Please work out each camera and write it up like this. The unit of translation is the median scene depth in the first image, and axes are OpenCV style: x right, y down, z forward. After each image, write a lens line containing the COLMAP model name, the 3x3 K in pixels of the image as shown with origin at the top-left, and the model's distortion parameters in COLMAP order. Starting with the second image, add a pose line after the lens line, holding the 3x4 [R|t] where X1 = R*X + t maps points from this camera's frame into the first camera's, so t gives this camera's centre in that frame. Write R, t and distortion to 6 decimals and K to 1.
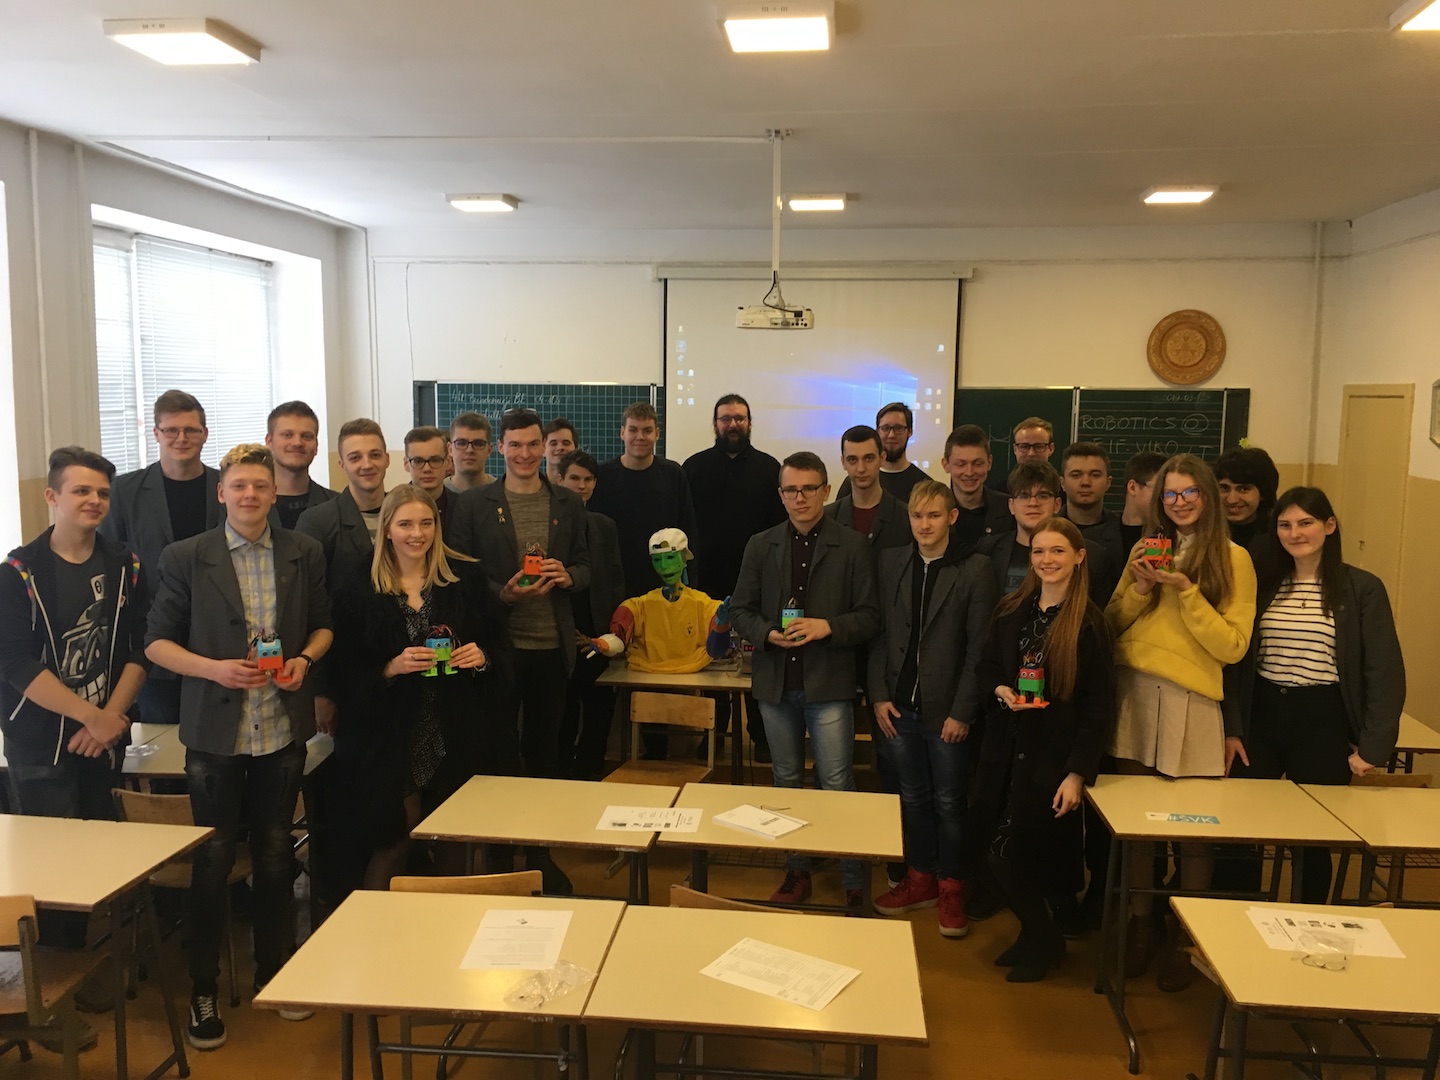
lens RADIAL K [[1230.2, 0, 720.0], [0, 1230.2, 540.0], [0, 0, 1]] dist [0.062385, -0.016344]
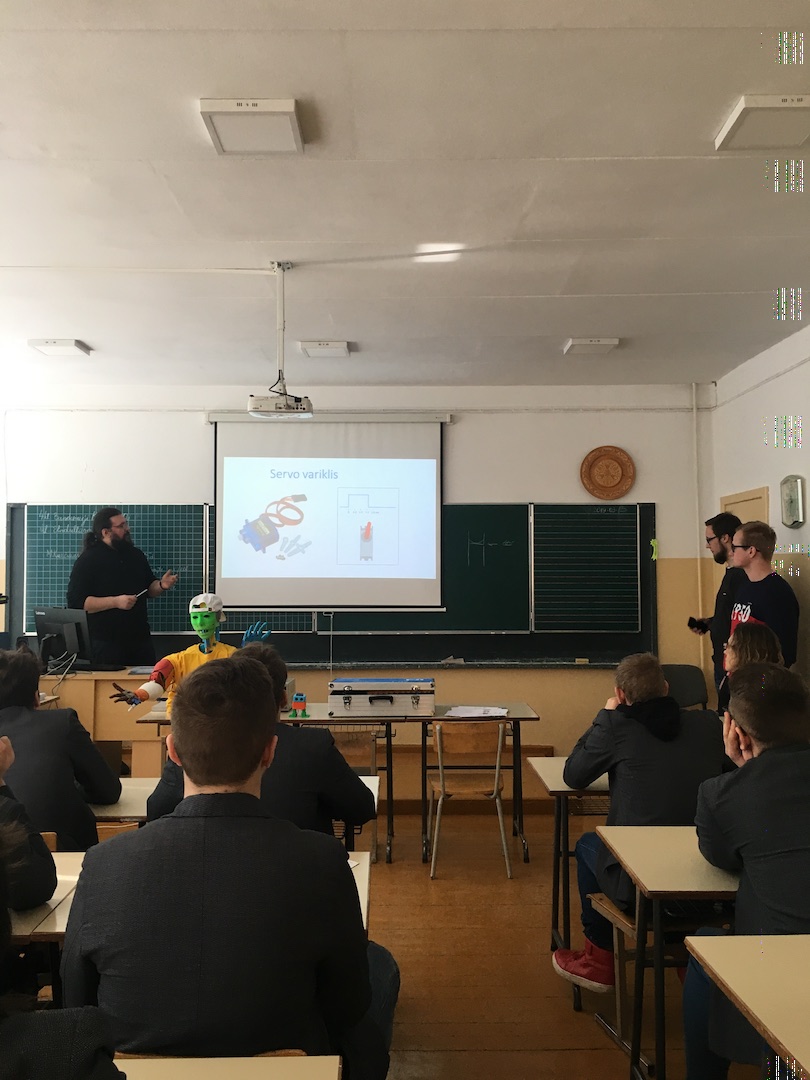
lens RADIAL K [[922.6, 0, 405.0], [0, 922.6, 540.0], [0, 0, 1]] dist [0.062385, -0.016344]
pose [[0.992830, -0.007768, 0.119281, 0.036743], [0.026548, 0.987292, -0.156682, 0.067822], [-0.116549, 0.158725, 0.980420, 0.053912]]
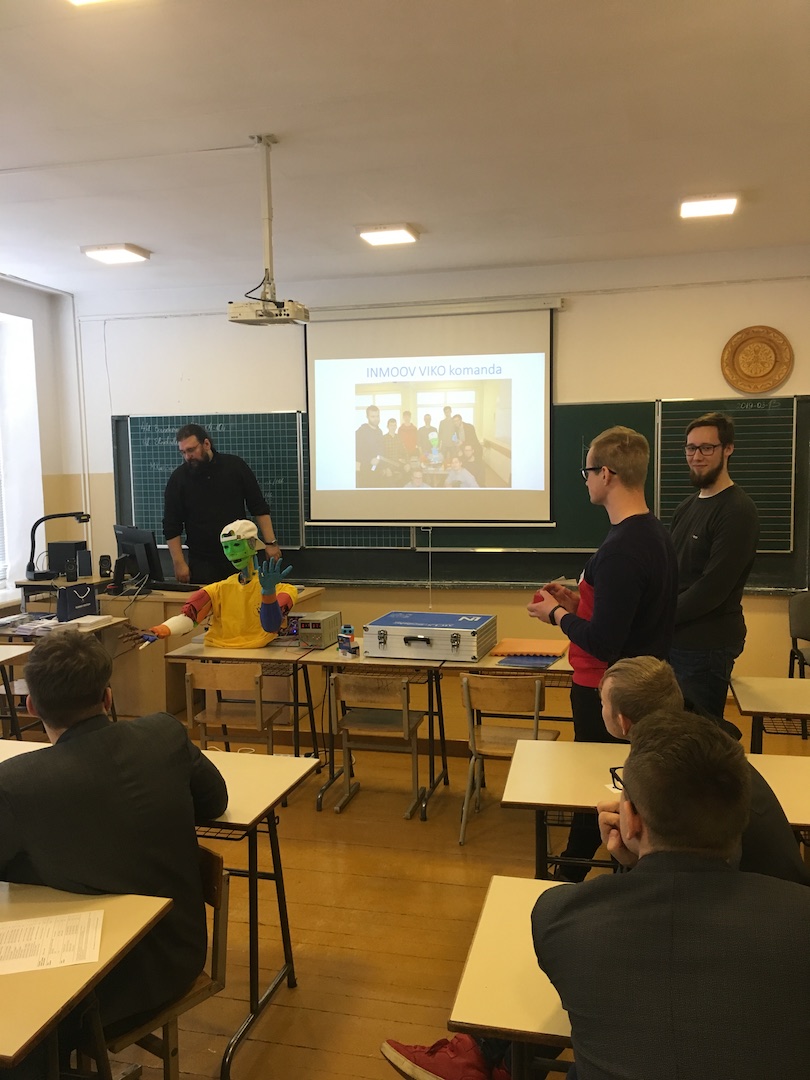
lens RADIAL K [[922.6, 0, 405.0], [0, 922.6, 540.0], [0, 0, 1]] dist [0.062385, -0.016344]
pose [[0.991022, -0.014447, -0.132915, 0.172553], [0.009935, 0.999354, -0.034548, 0.030977], [0.133328, 0.032917, 0.990525, 0.140648]]
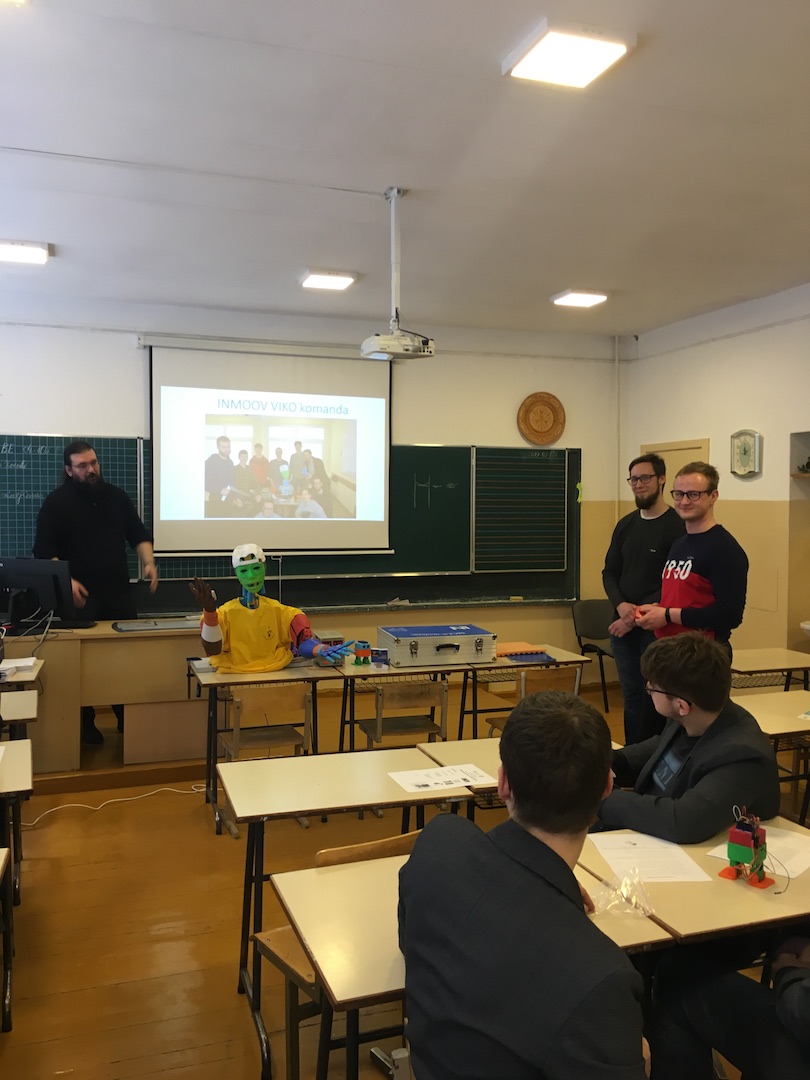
lens RADIAL K [[922.6, 0, 405.0], [0, 922.6, 540.0], [0, 0, 1]] dist [0.062385, -0.016344]
pose [[0.902229, -0.025750, 0.430487, -0.214789], [0.059085, 0.996184, -0.064244, 0.038877], [-0.427190, 0.083398, 0.900307, 0.139855]]
